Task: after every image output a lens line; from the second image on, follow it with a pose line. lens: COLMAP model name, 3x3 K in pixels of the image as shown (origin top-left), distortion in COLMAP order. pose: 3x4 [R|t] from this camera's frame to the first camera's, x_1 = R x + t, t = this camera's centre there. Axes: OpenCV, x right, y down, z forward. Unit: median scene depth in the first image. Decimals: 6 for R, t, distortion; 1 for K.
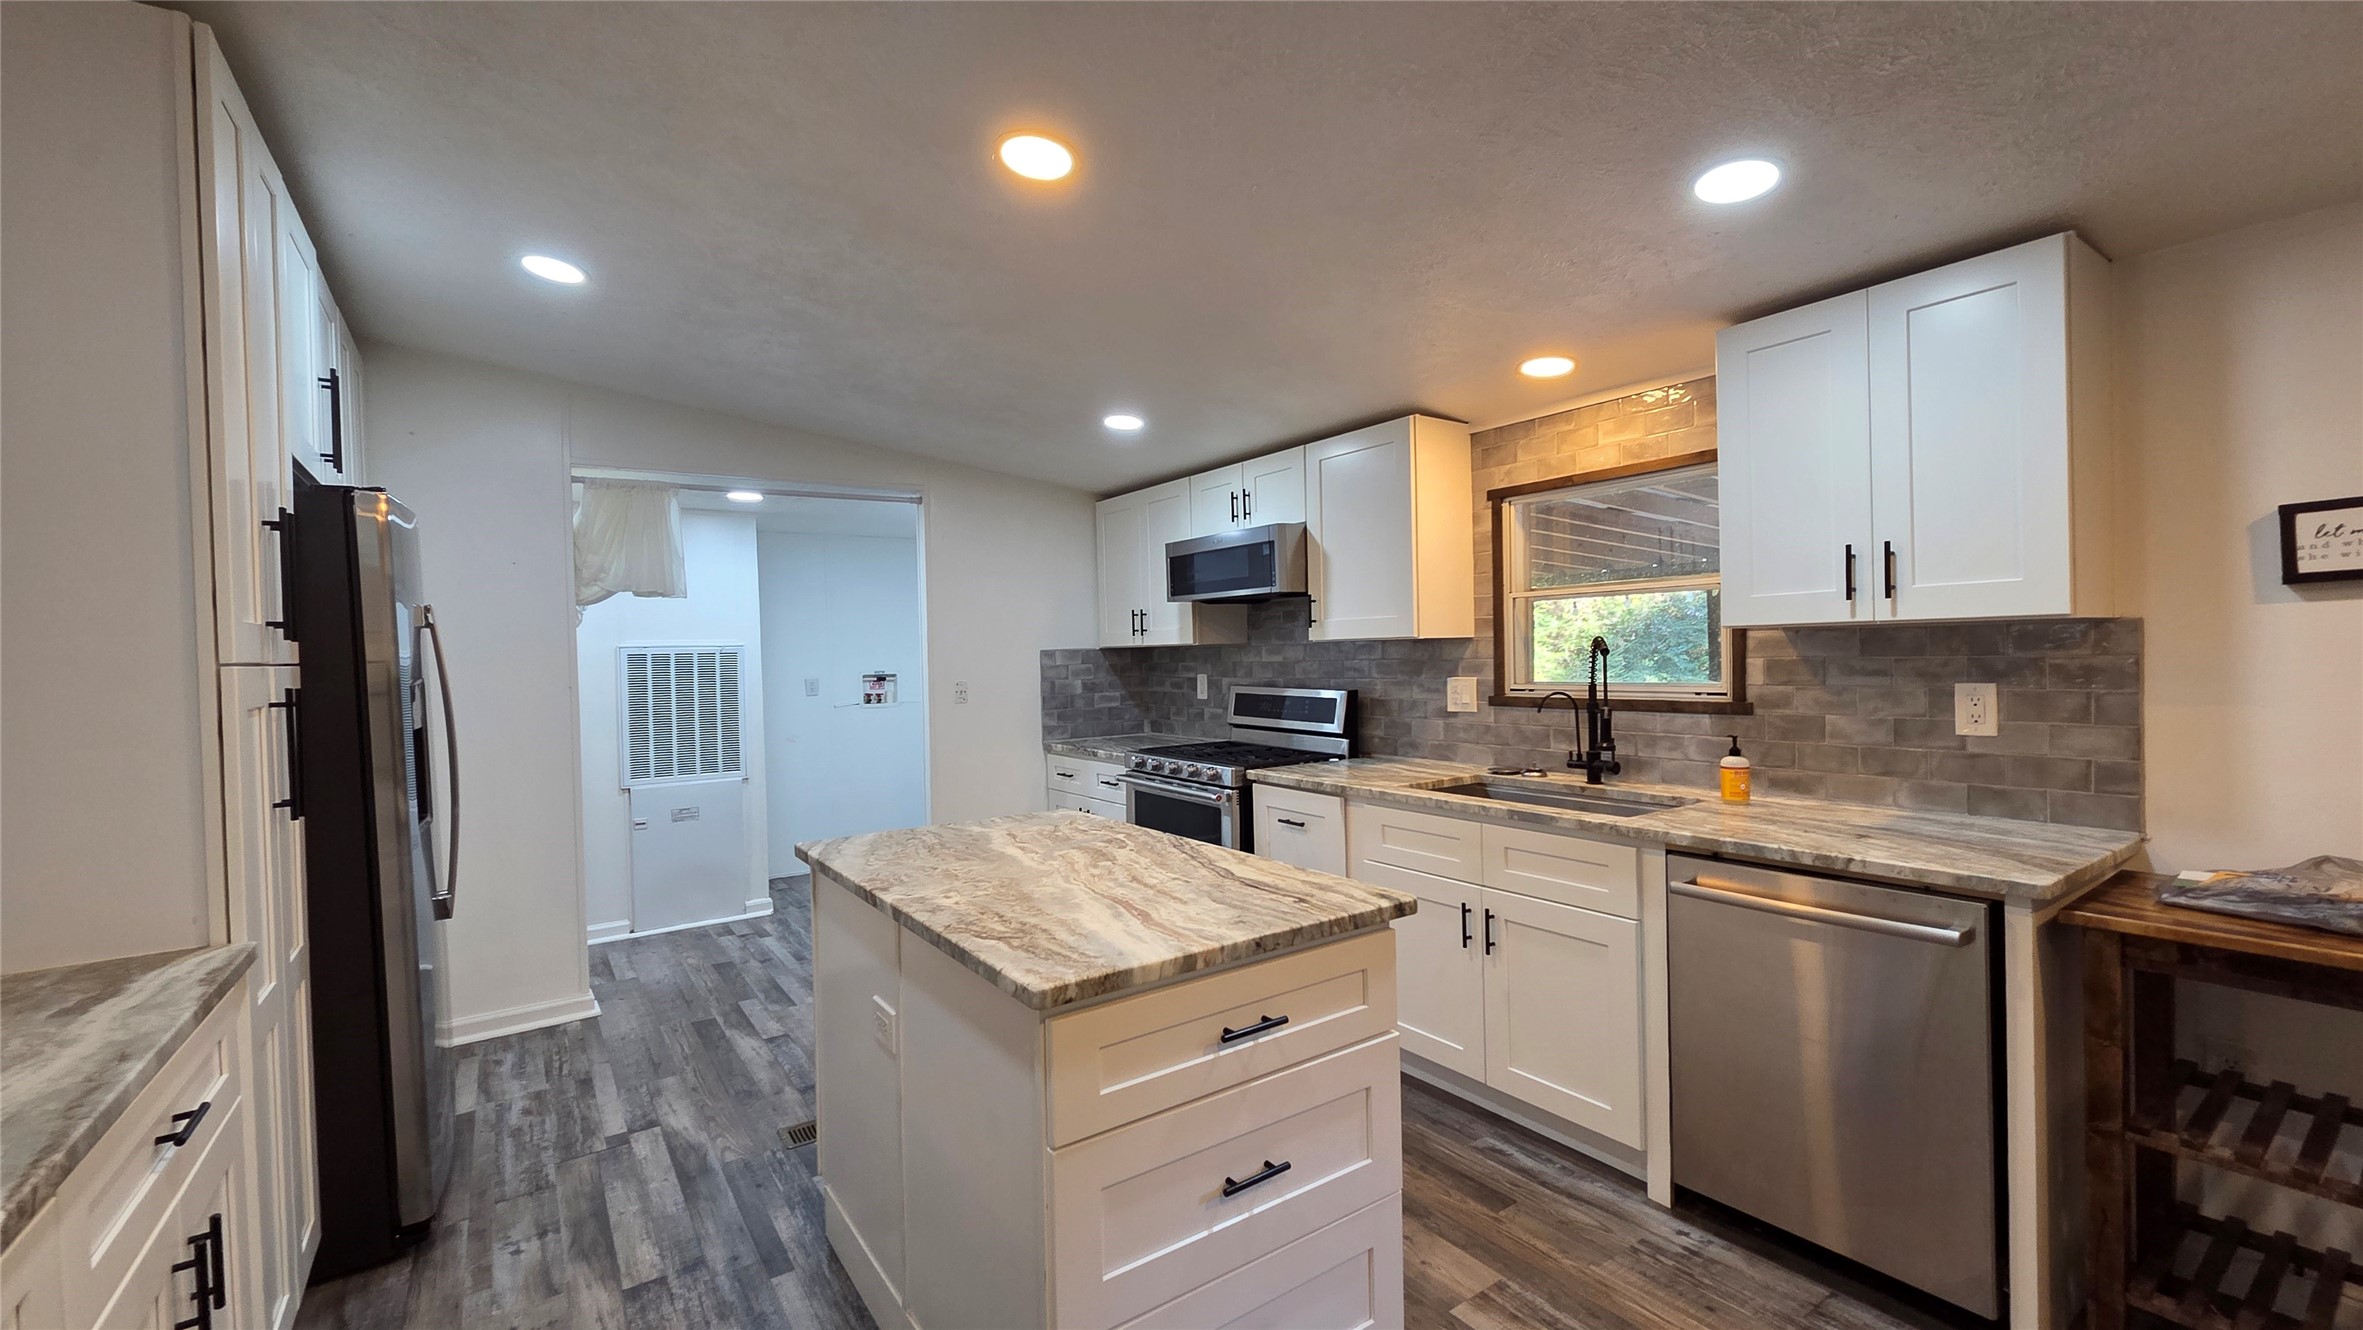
lens RADIAL K [[966.7, 0, 1194.5], [0, 966.7, 659.6], [0, 0, 1]] dist [0.001649, 0.000147]
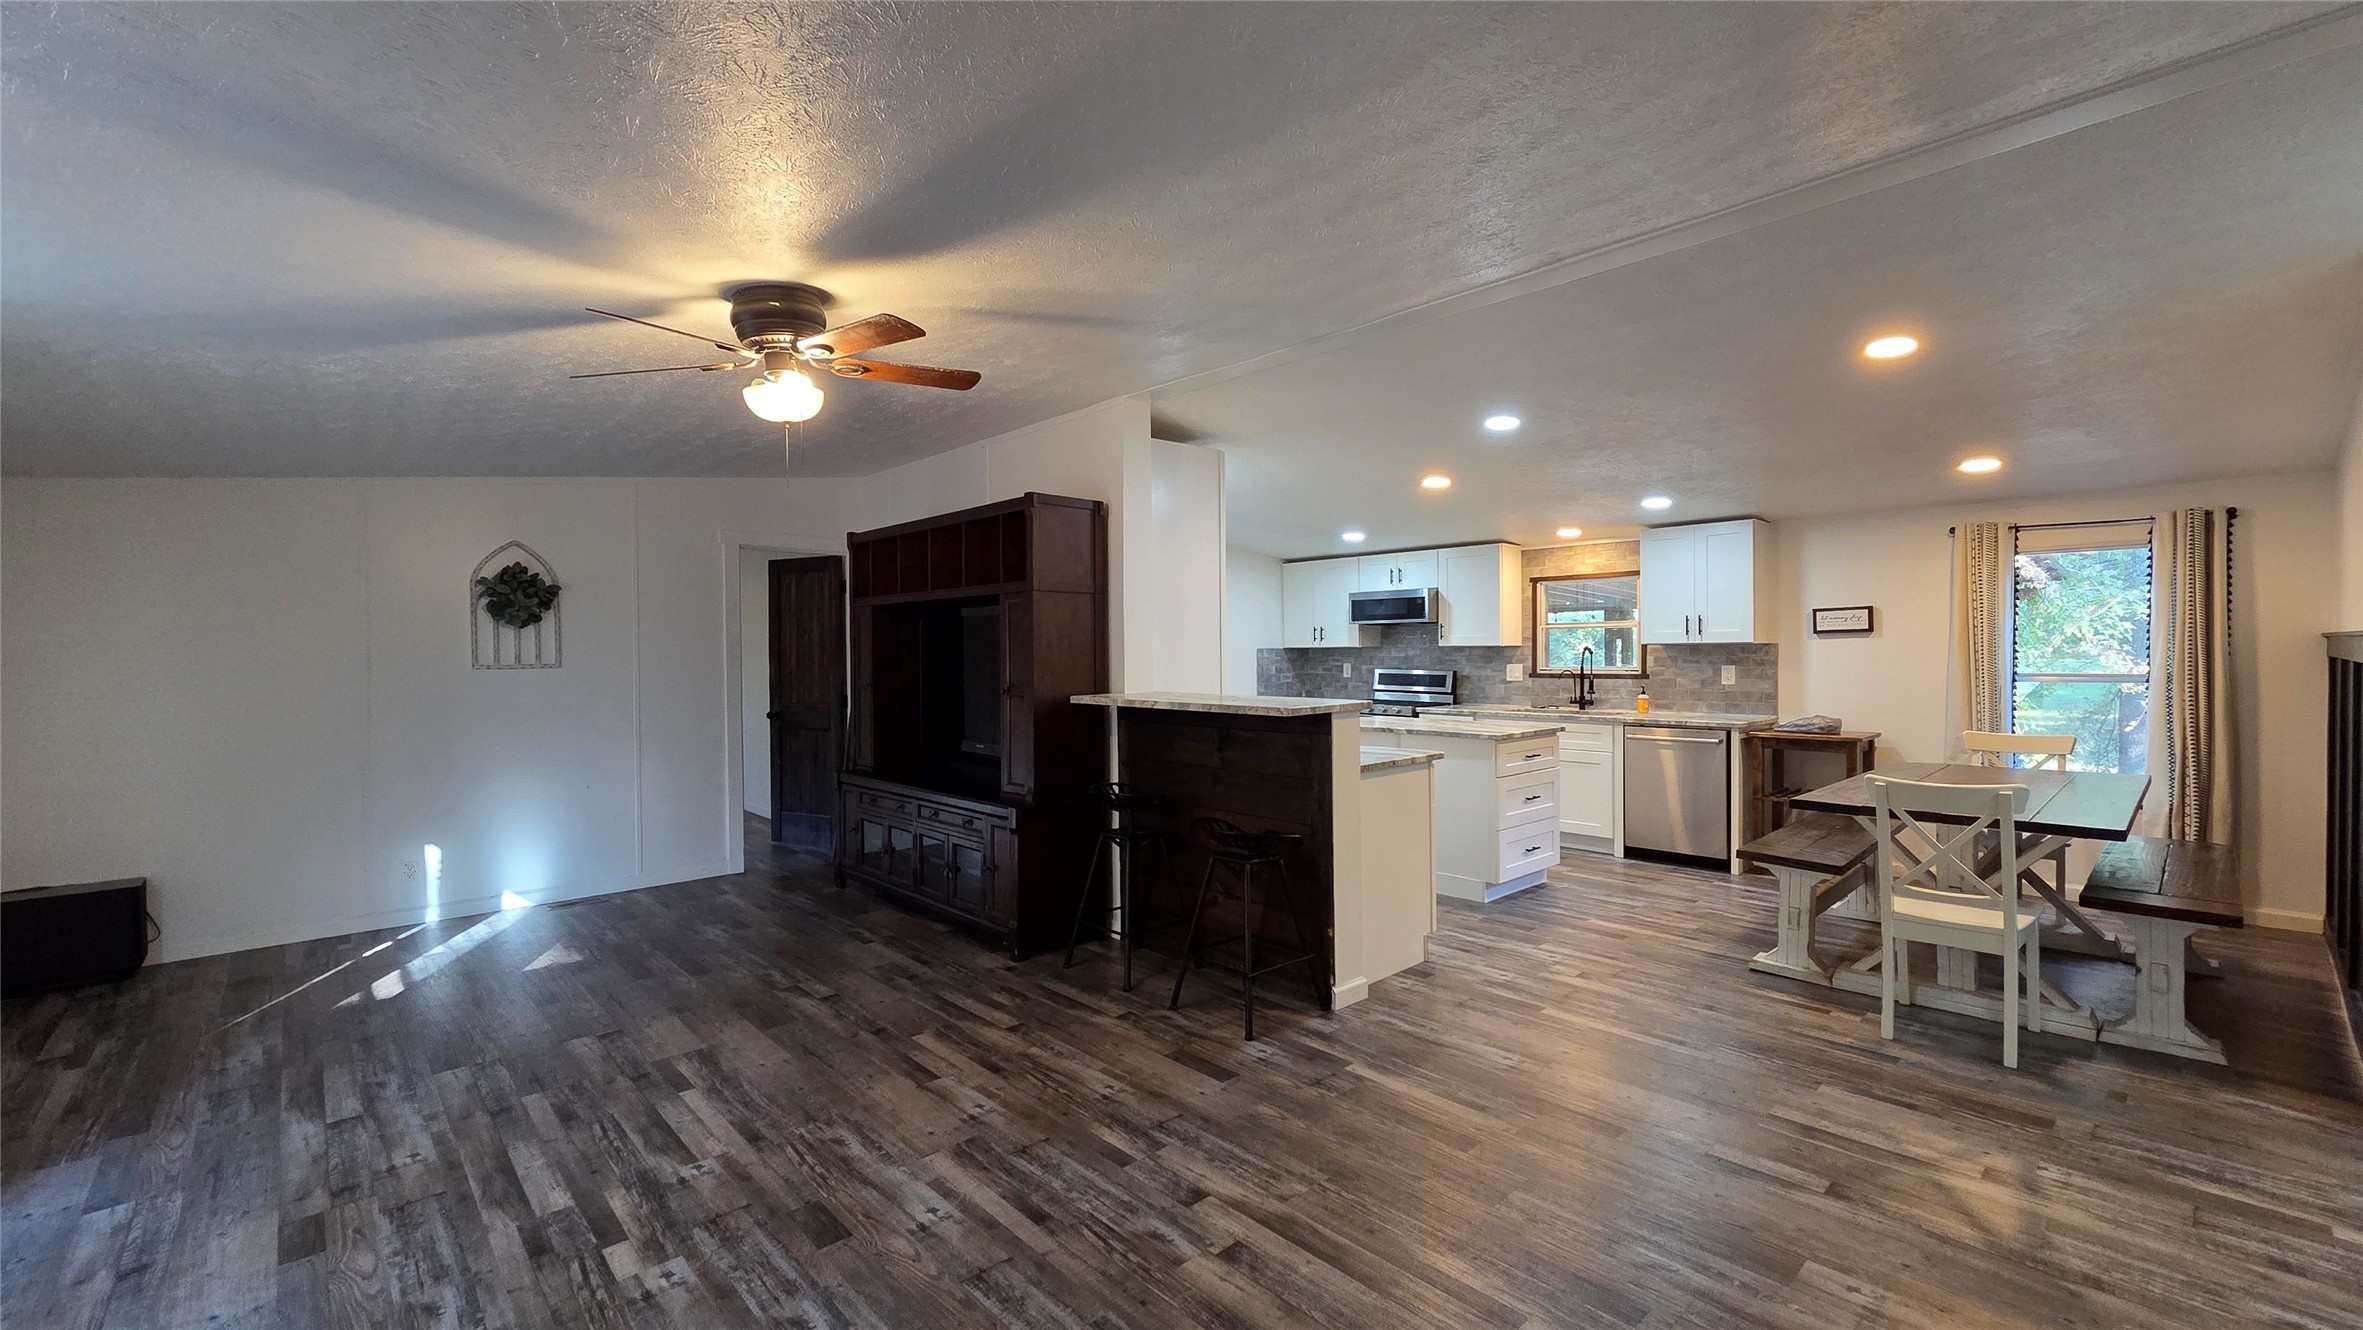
lens RADIAL K [[971.9, 0, 1187.6], [0, 971.9, 658.4], [0, 0, 1]] dist [0.003275, -0.000046]
pose [[0.990807, 0.014600, 0.134492, -0.820339], [-0.014084, 0.999889, -0.004787, 0.028992], [-0.134547, 0.002849, 0.990903, -1.155549]]
